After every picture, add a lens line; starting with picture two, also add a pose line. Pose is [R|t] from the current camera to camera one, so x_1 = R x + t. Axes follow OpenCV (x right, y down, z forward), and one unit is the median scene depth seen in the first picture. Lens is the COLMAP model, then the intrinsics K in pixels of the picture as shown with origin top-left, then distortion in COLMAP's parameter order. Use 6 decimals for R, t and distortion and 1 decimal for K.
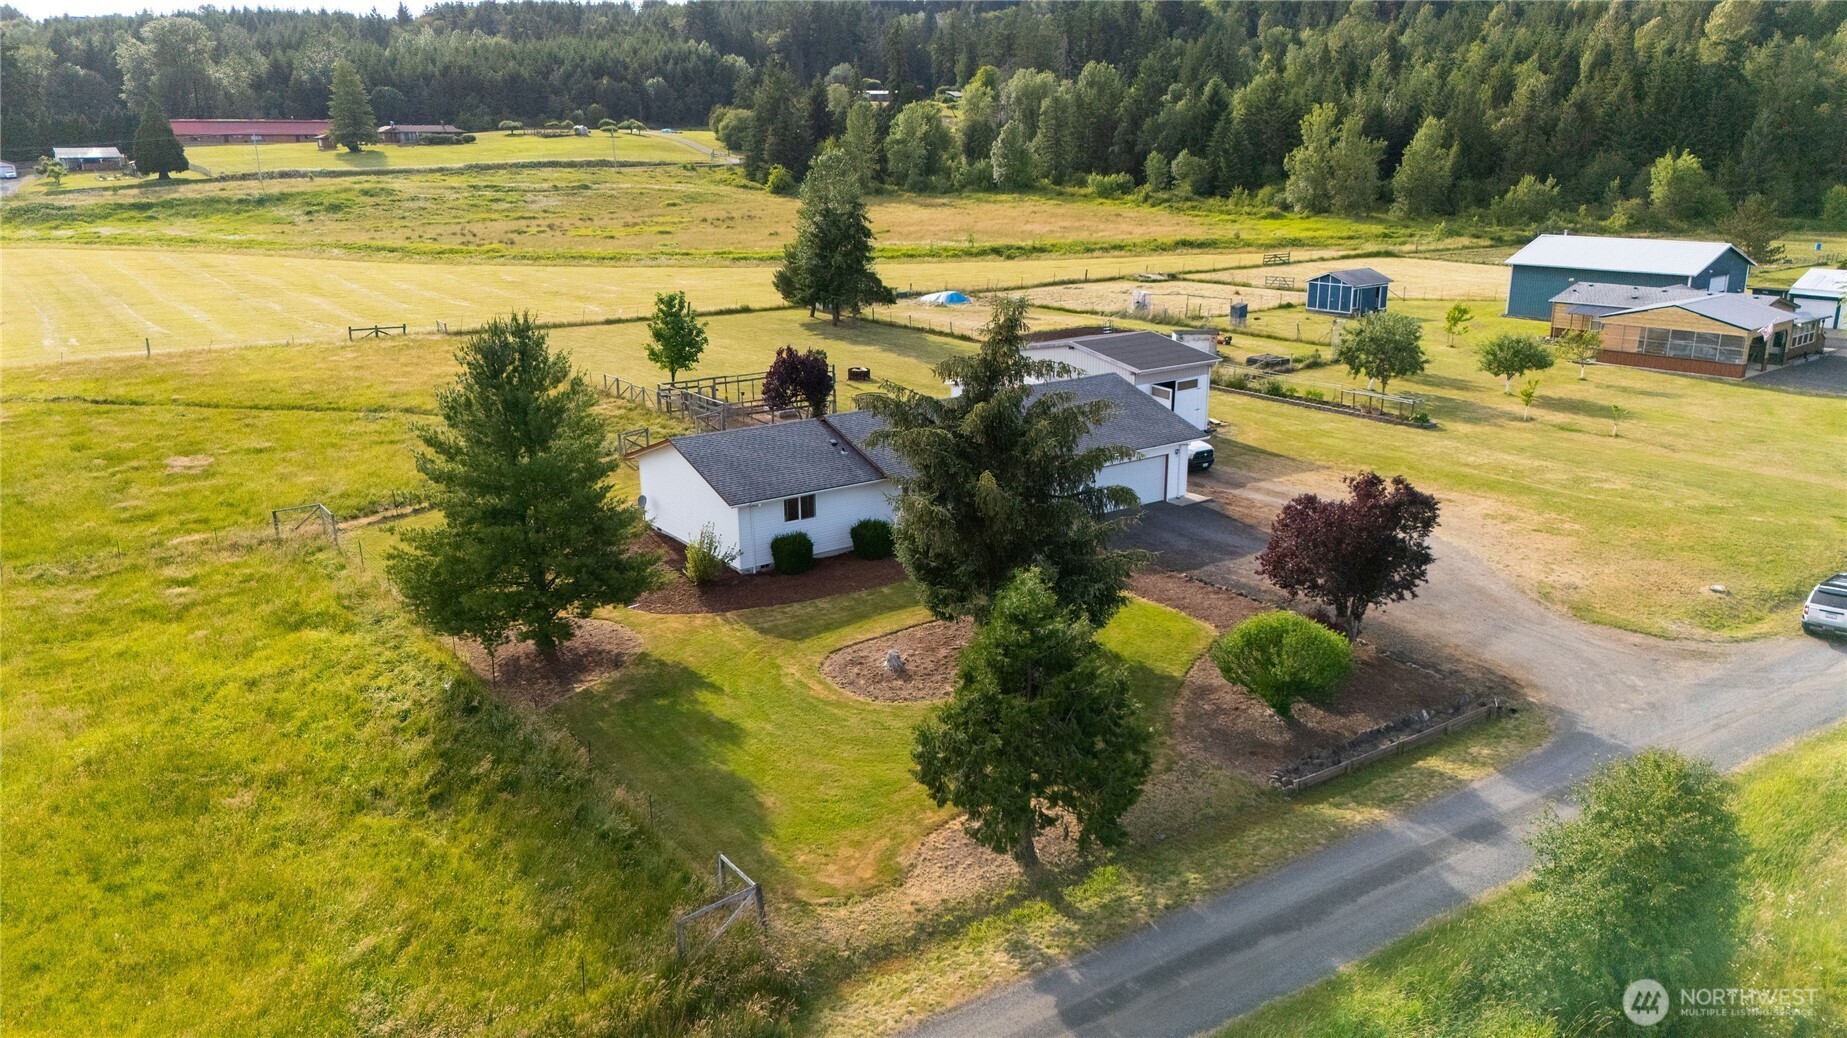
lens RADIAL K [[1354.9, 0, 929.3], [0, 1354.9, 526.4], [0, 0, 1]] dist [0.071261, -0.069784]
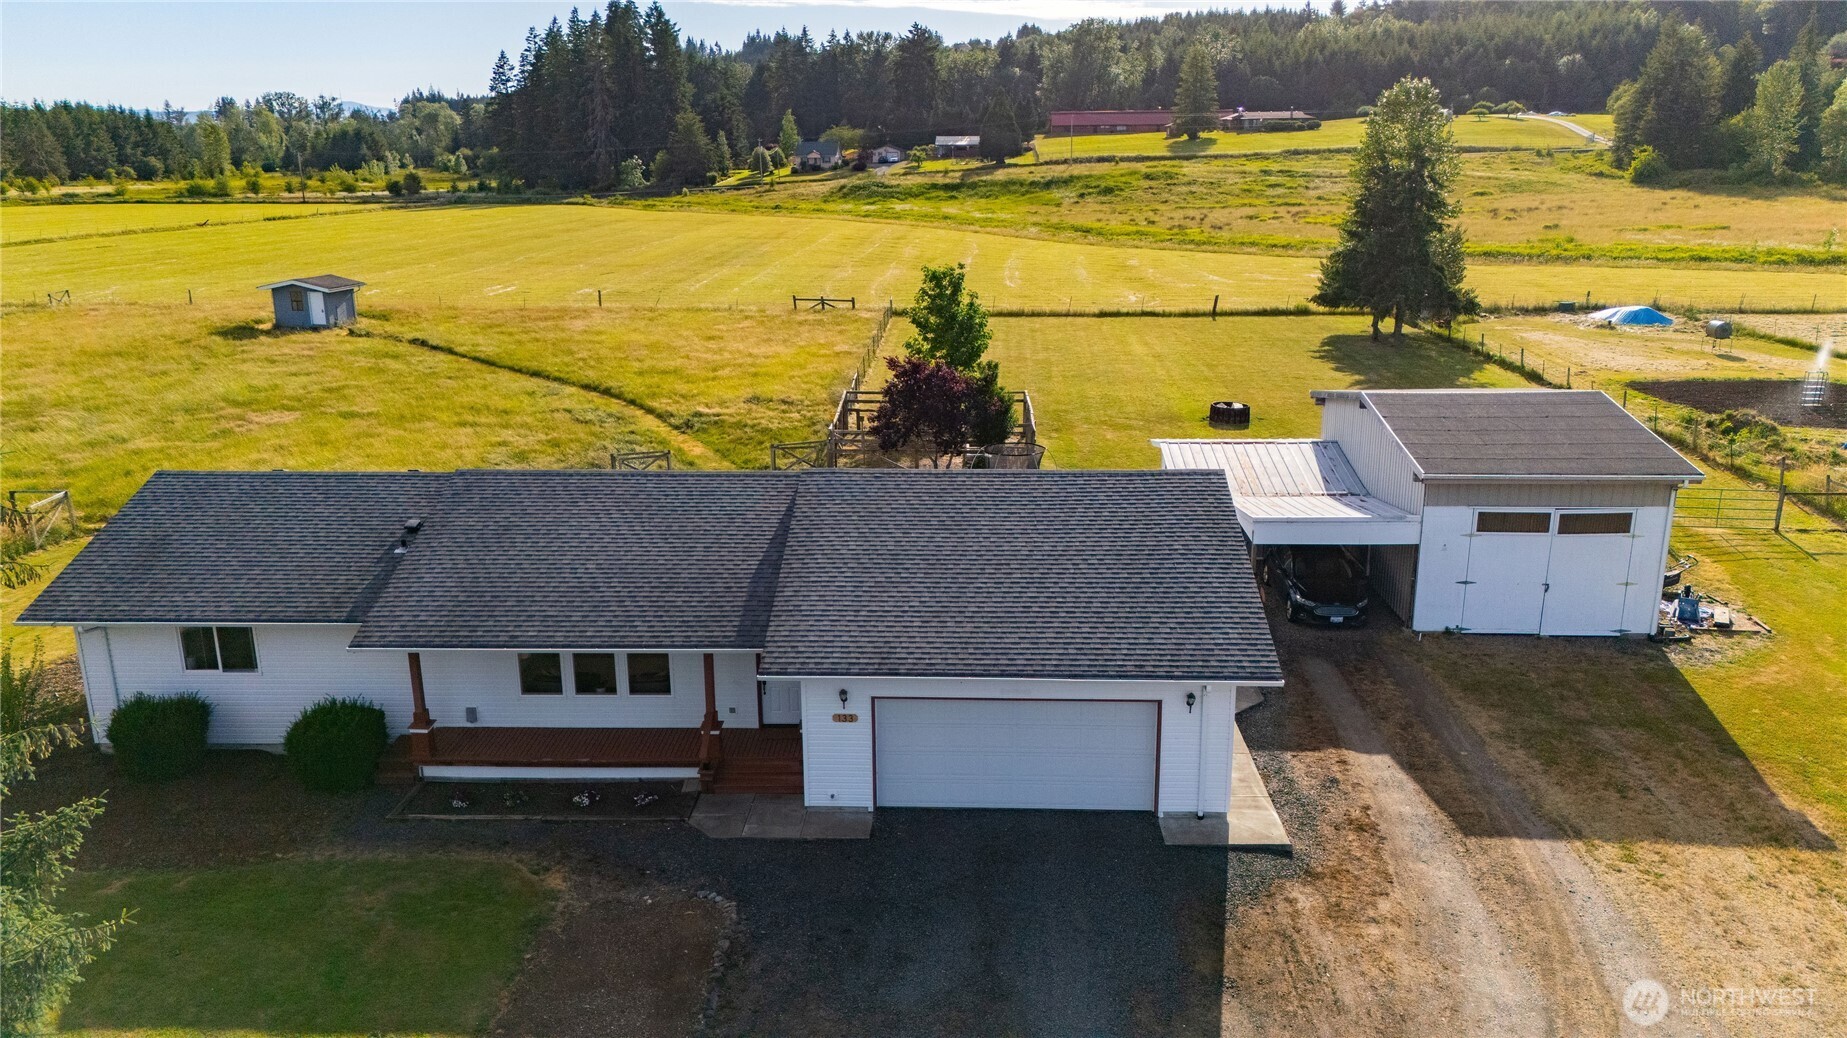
lens RADIAL K [[1354.9, 0, 929.3], [0, 1354.9, 526.4], [0, 0, 1]] dist [0.071261, -0.069784]
pose [[0.787472, 0.168897, -0.592758, 0.160827], [-0.170663, 0.983870, 0.053615, -0.051902], [0.592252, 0.058942, 0.803594, 0.304837]]
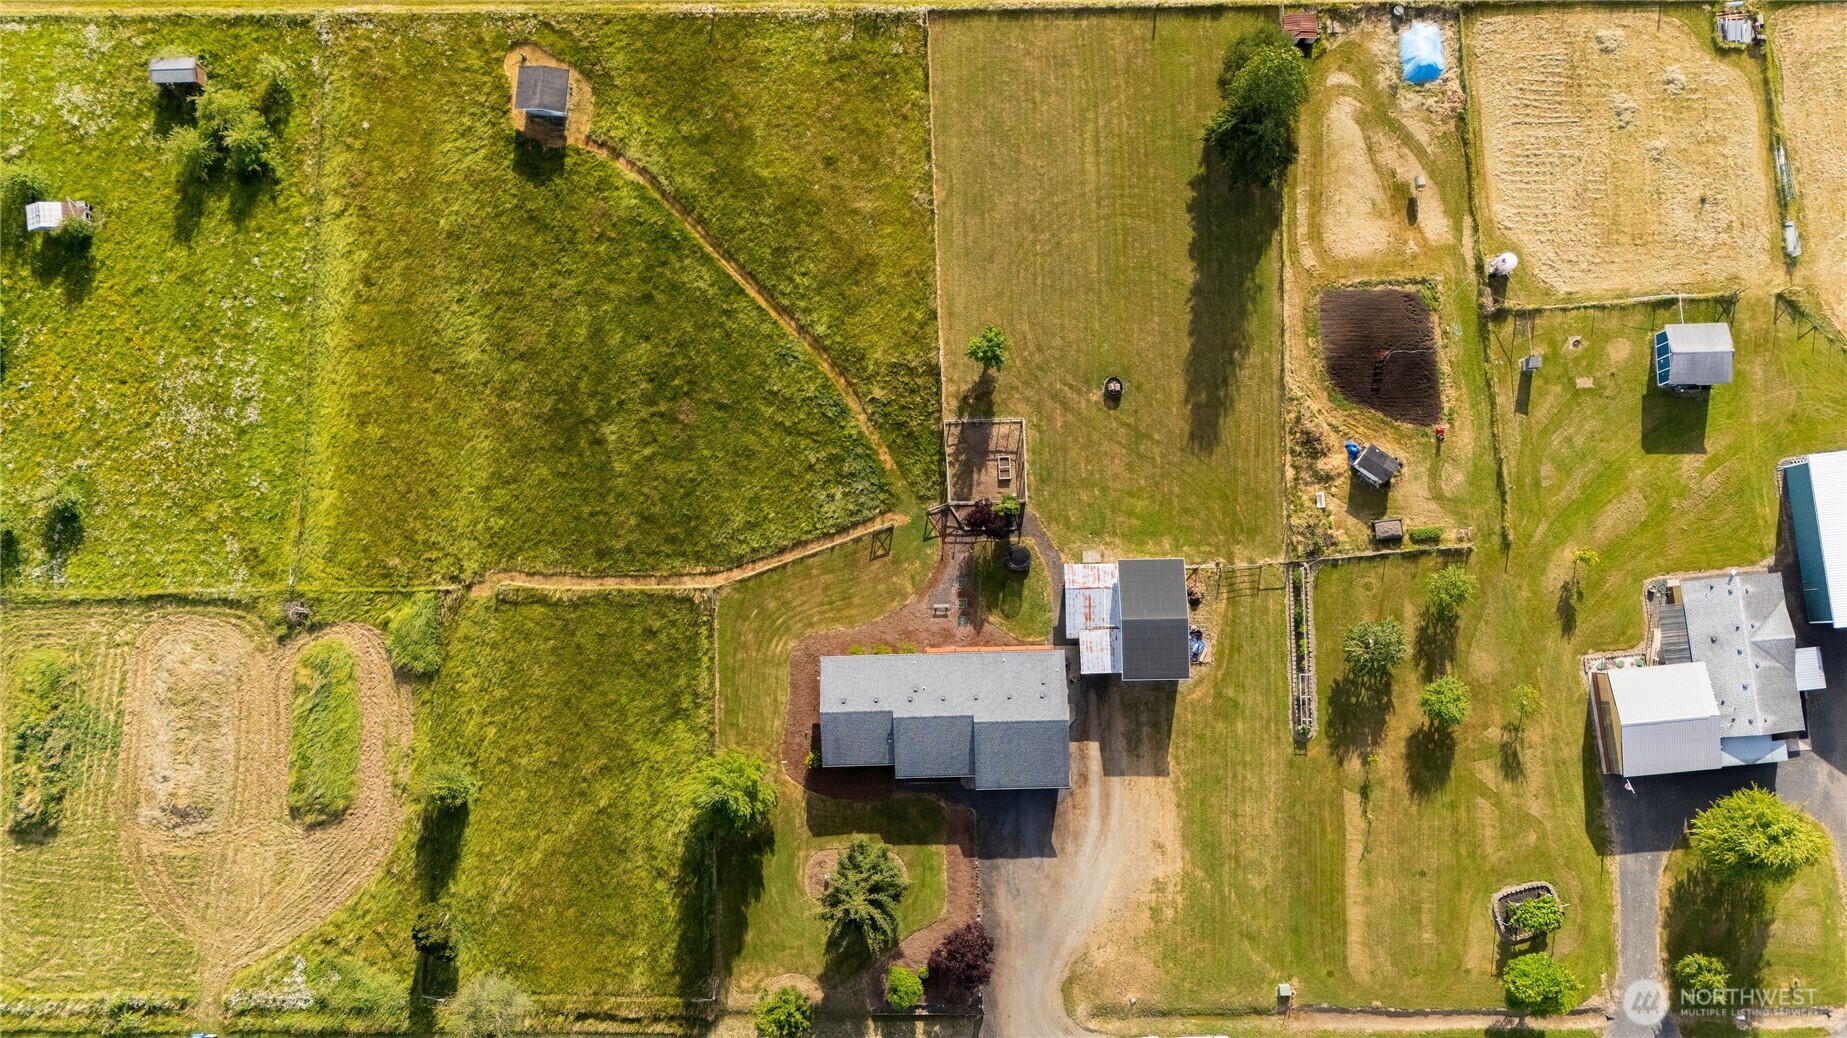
lens RADIAL K [[1354.9, 0, 929.3], [0, 1354.9, 526.4], [0, 0, 1]] dist [0.071261, -0.069784]
pose [[0.824379, 0.561703, -0.069918, -0.021644], [-0.135884, 0.316296, 0.938878, -0.981509], [0.549485, -0.764491, 0.337074, 0.232639]]
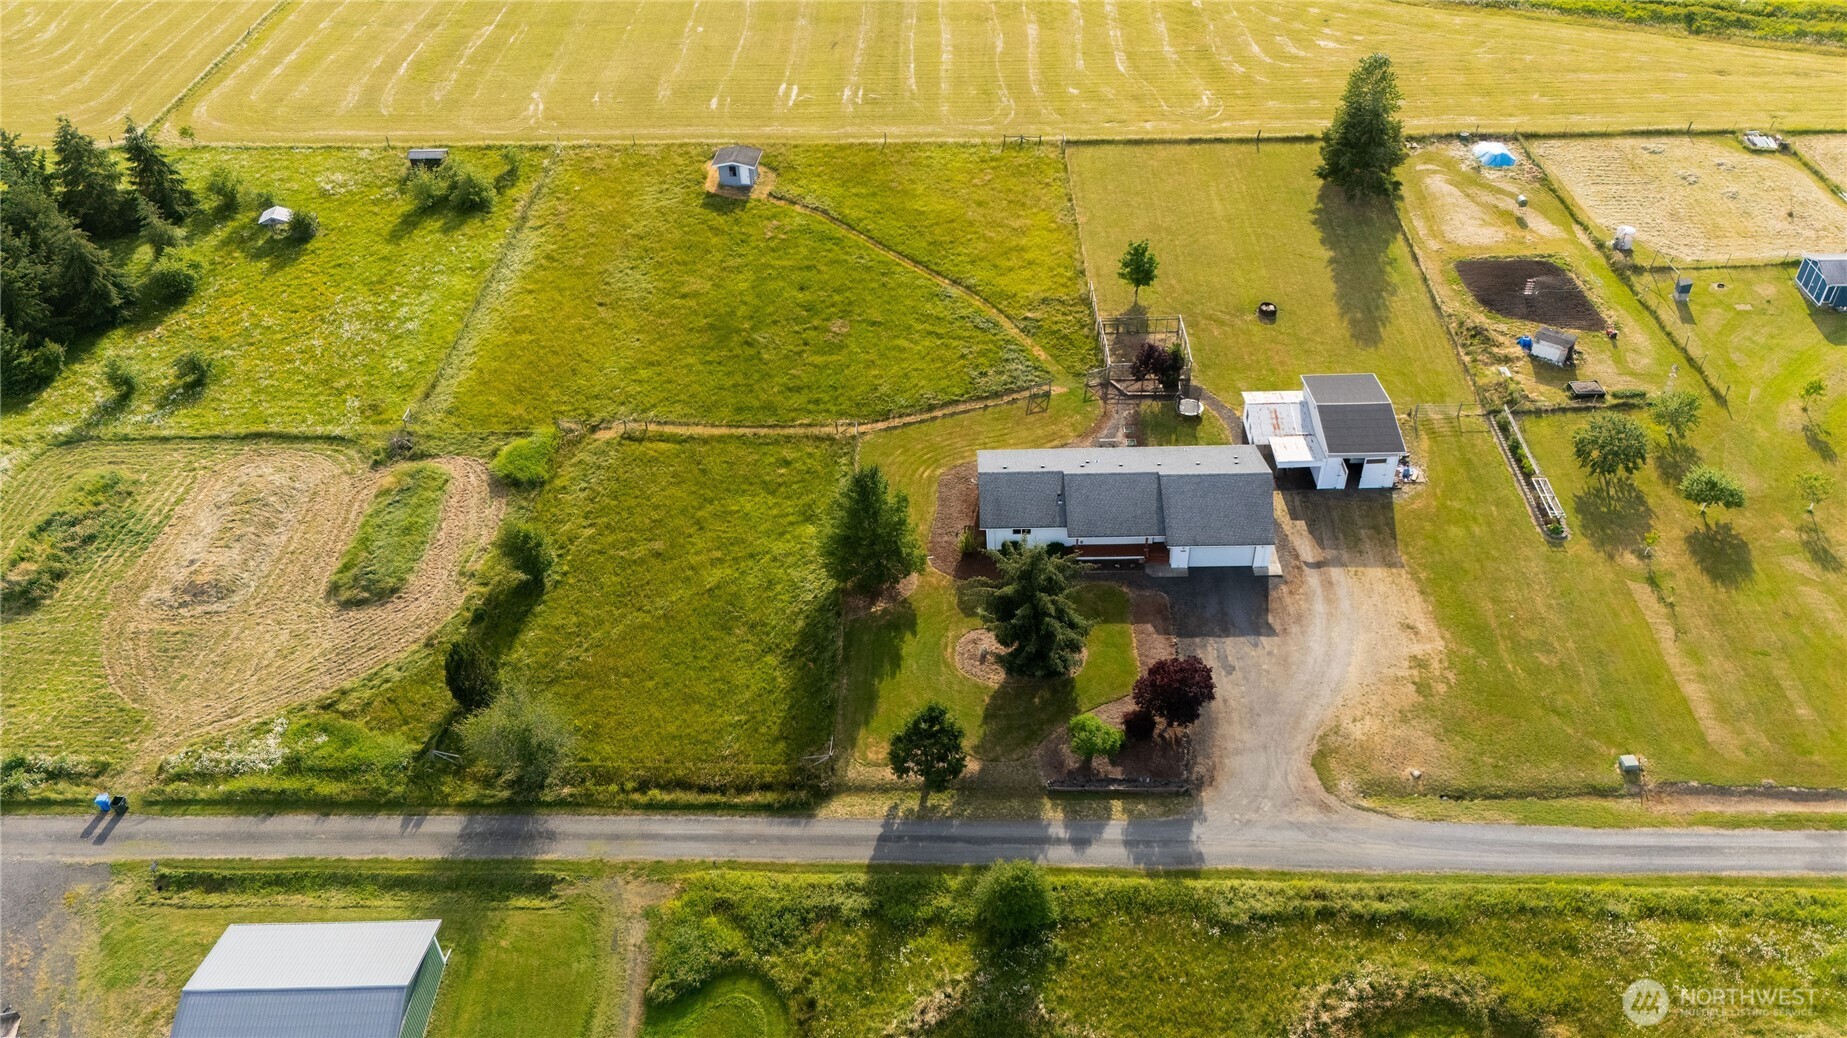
lens RADIAL K [[1397.9, 0, 920.6], [0, 1397.9, 523.8], [0, 0, 1]] dist [0.066249, -0.066272]
pose [[0.804343, 0.369917, -0.464967, 0.302430], [-0.141463, 0.879277, 0.454818, -0.383355], [0.577080, -0.300054, 0.759570, -0.267670]]
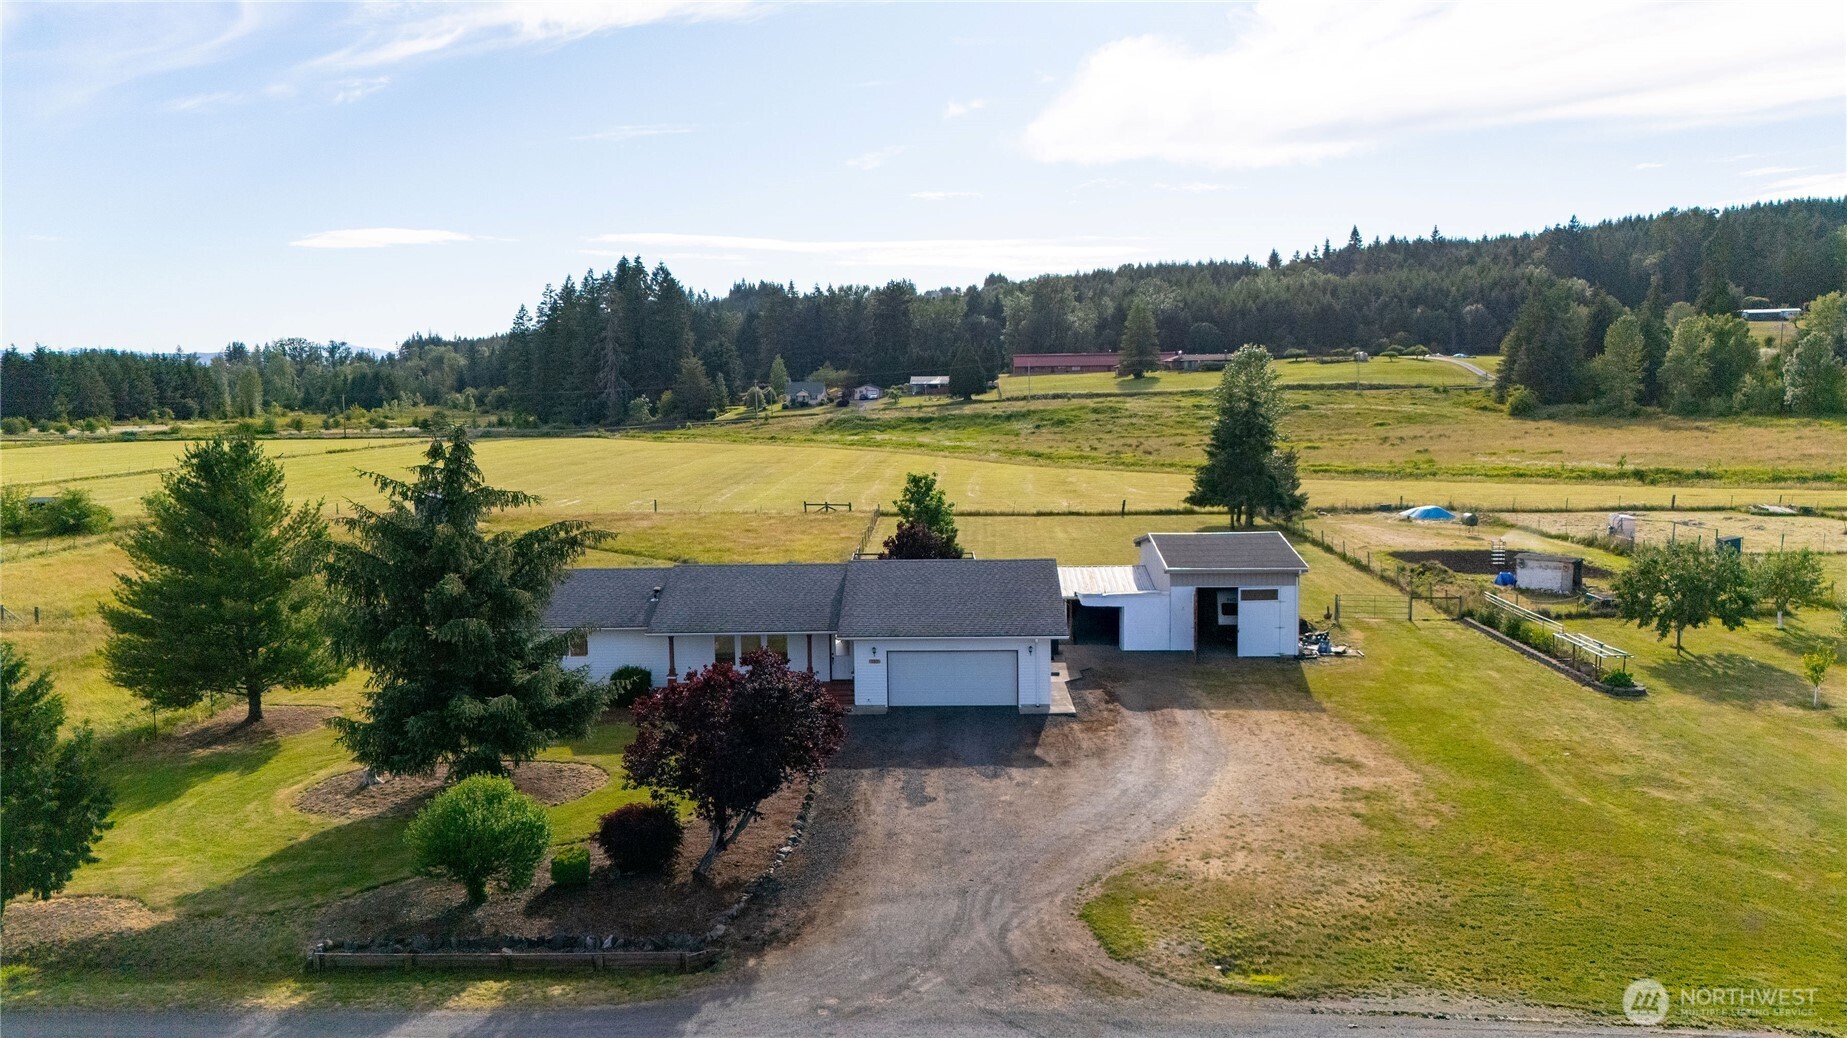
lens RADIAL K [[1354.9, 0, 929.3], [0, 1354.9, 526.4], [0, 0, 1]] dist [0.071261, -0.069784]
pose [[0.798857, 0.063683, -0.598140, 0.296118], [-0.161958, 0.980430, -0.111922, -0.012013], [0.579307, 0.186283, 0.793538, 0.132793]]
